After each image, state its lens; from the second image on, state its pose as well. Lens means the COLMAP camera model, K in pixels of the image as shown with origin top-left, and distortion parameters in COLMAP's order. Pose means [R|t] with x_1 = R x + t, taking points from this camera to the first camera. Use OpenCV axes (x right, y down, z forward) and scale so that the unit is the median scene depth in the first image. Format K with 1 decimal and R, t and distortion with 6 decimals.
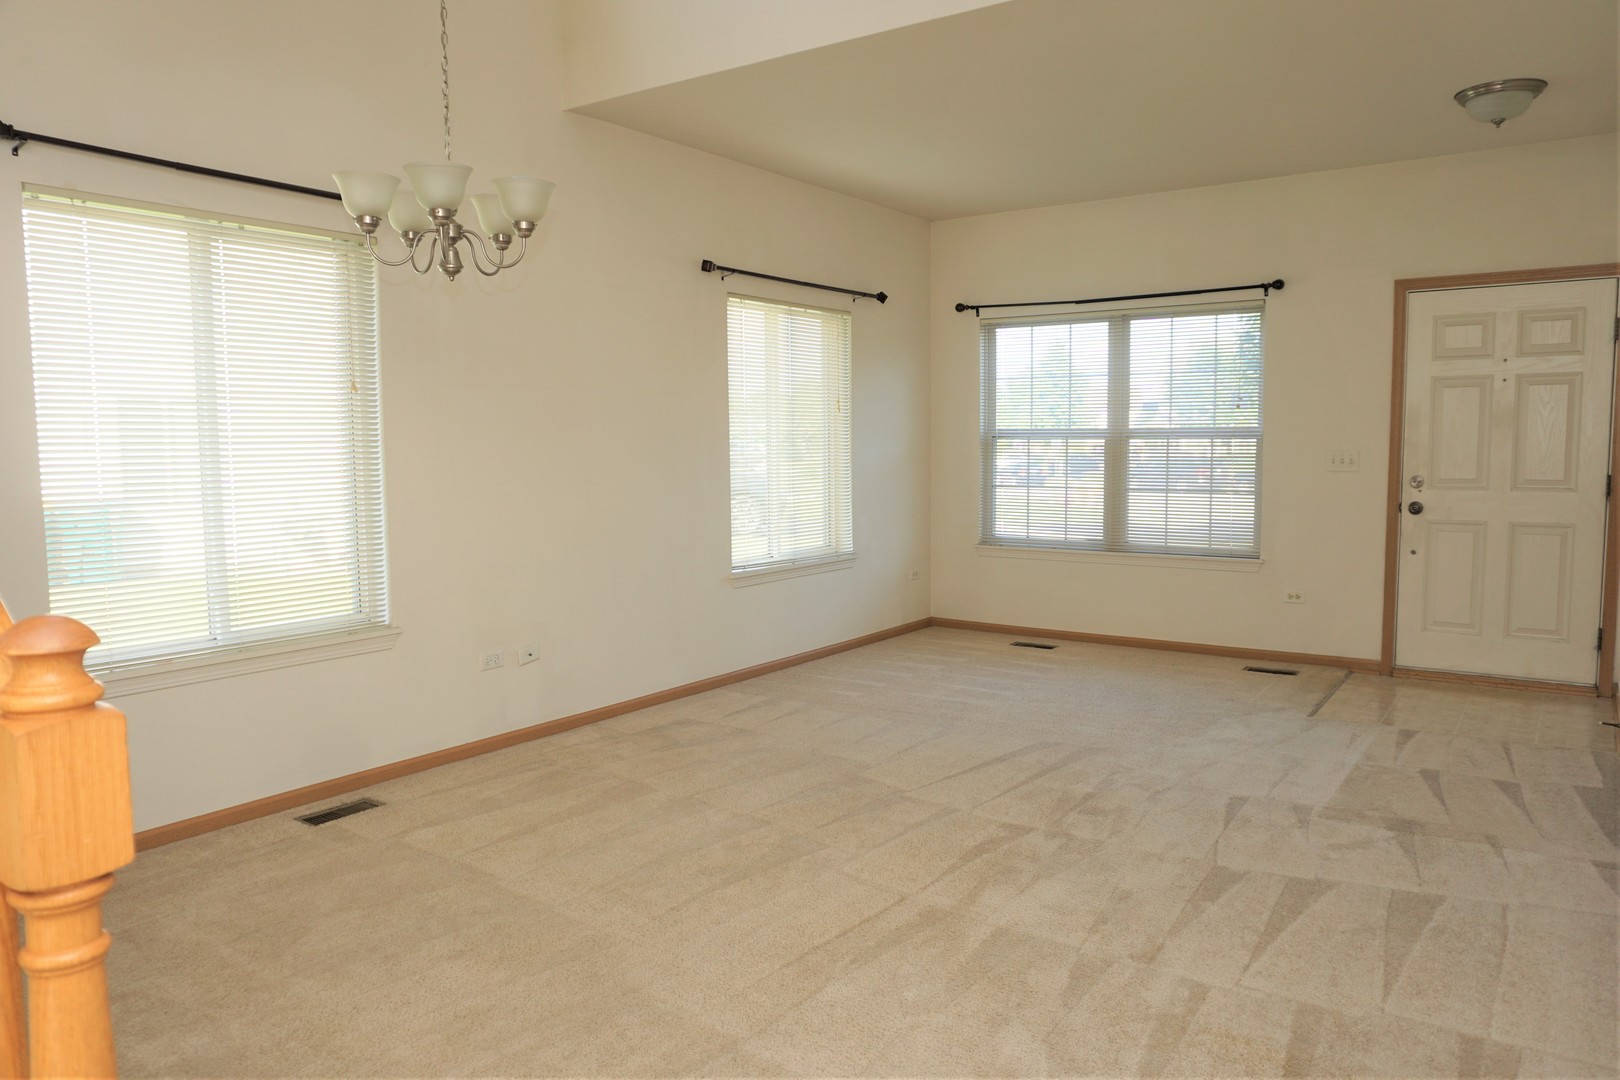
lens RADIAL K [[1114.8, 0, 810.0], [0, 1114.8, 540.0], [0, 0, 1]] dist [-0.046991, 0.032840]
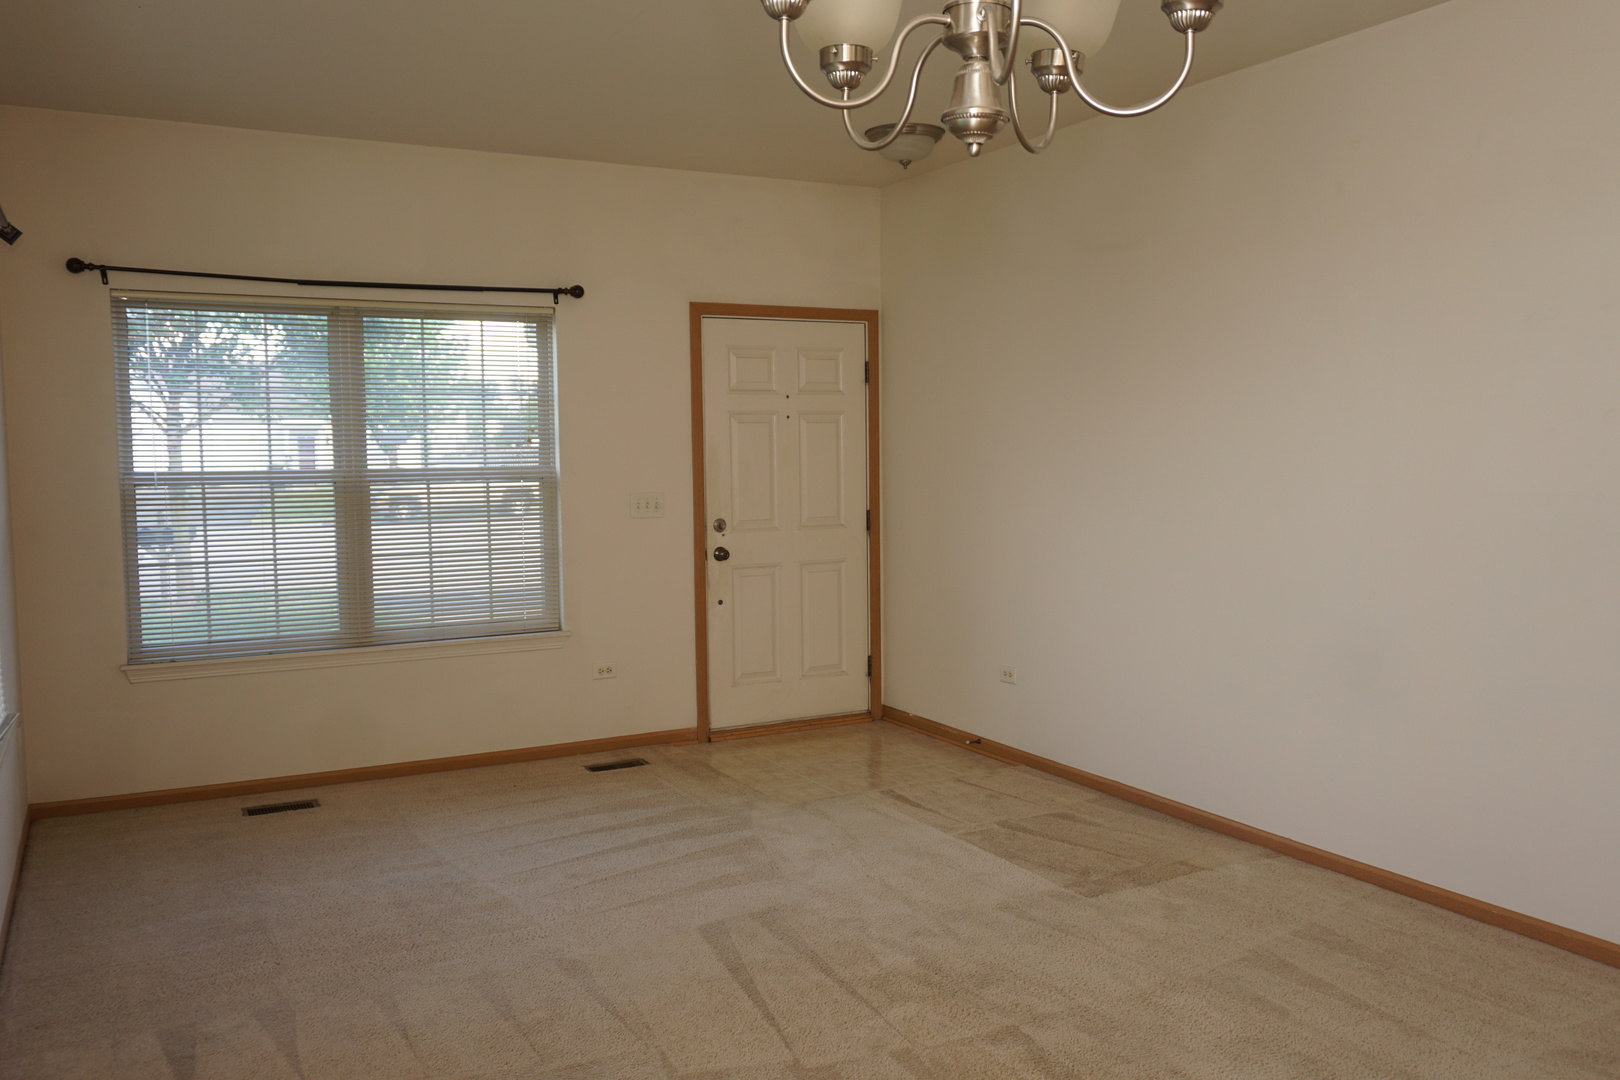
lens RADIAL K [[1317.3, 0, 811.2], [0, 1317.3, 541.1], [0, 0, 1]] dist [-0.008444, -0.000018]
pose [[0.445982, -0.062201, 0.892878, -0.494455], [0.086850, 0.995882, 0.025995, -0.077669], [-0.890818, 0.065953, 0.449548, 0.557746]]
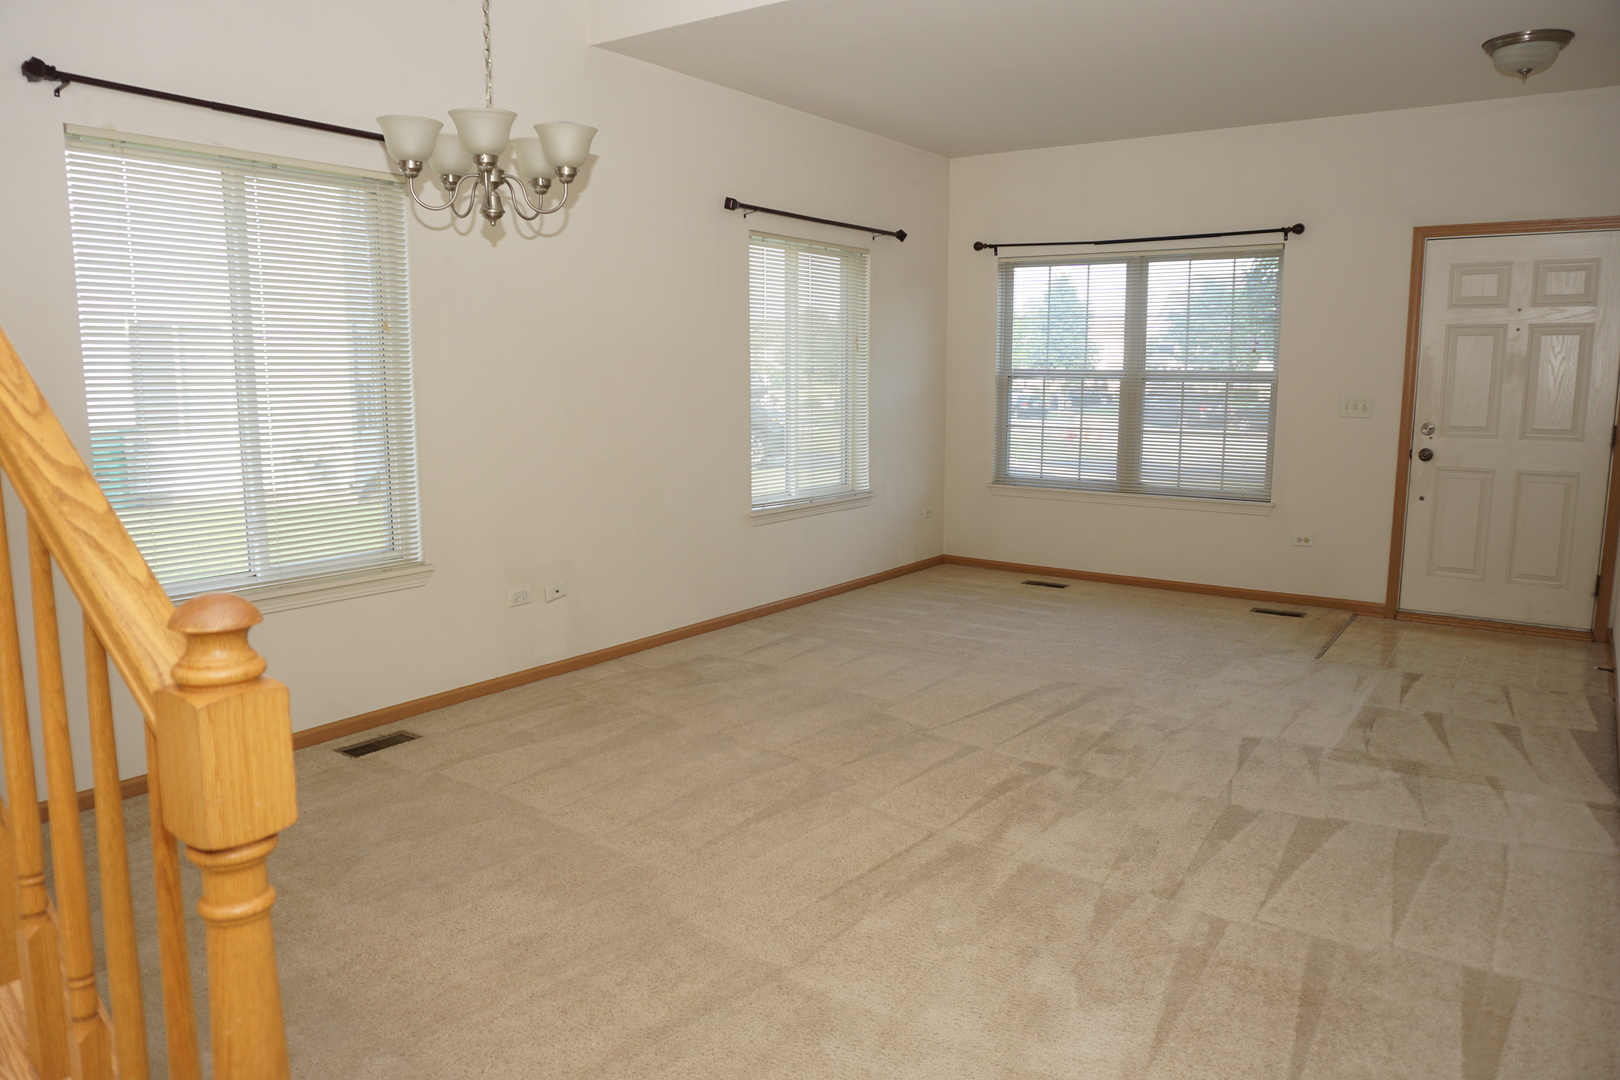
lens RADIAL K [[1110.6, 0, 810.4], [0, 1110.6, 537.6], [0, 0, 1]] dist [-0.060064, 0.025416]
pose [[0.999943, 0.010487, 0.001950, -0.022965], [-0.010586, 0.998086, 0.060927, -0.010406], [-0.001307, -0.060944, 0.998140, -0.009207]]
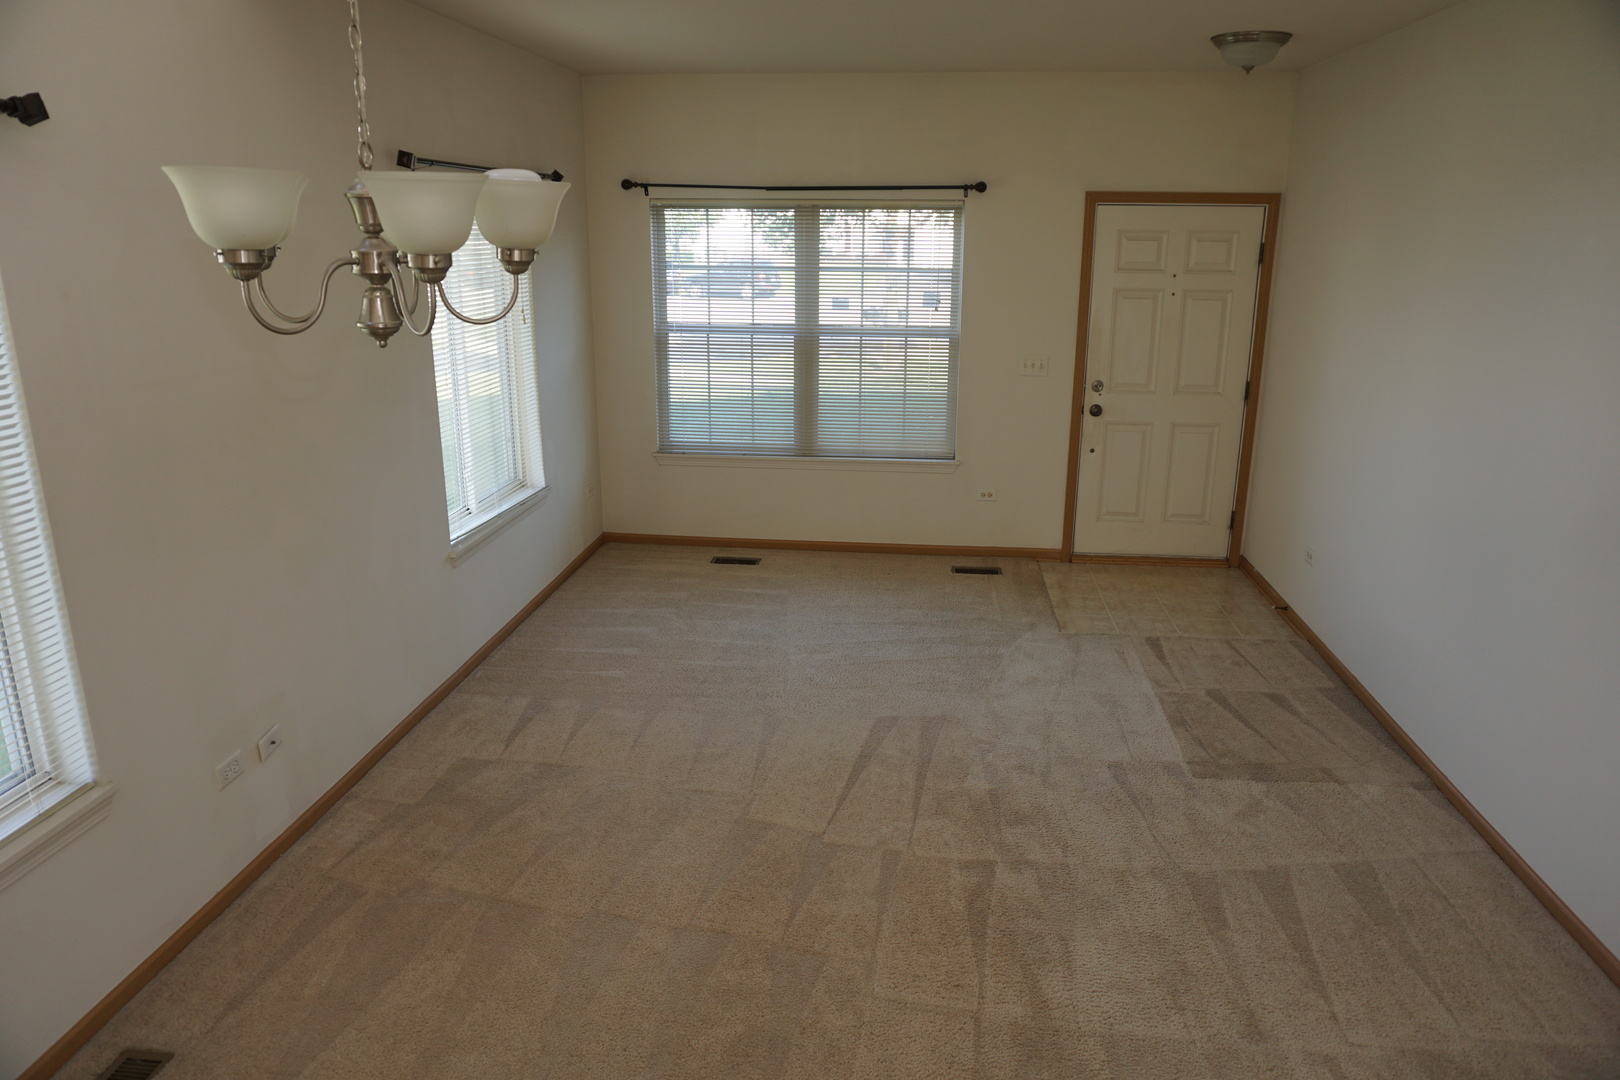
lens RADIAL K [[1082.9, 0, 814.7], [0, 1082.9, 541.9], [0, 0, 1]] dist [-0.051235, 0.028963]
pose [[0.872068, -0.125257, 0.473084, -0.263273], [0.031695, 0.979117, 0.200812, -0.156724], [-0.488358, -0.160127, 0.857826, 0.260007]]
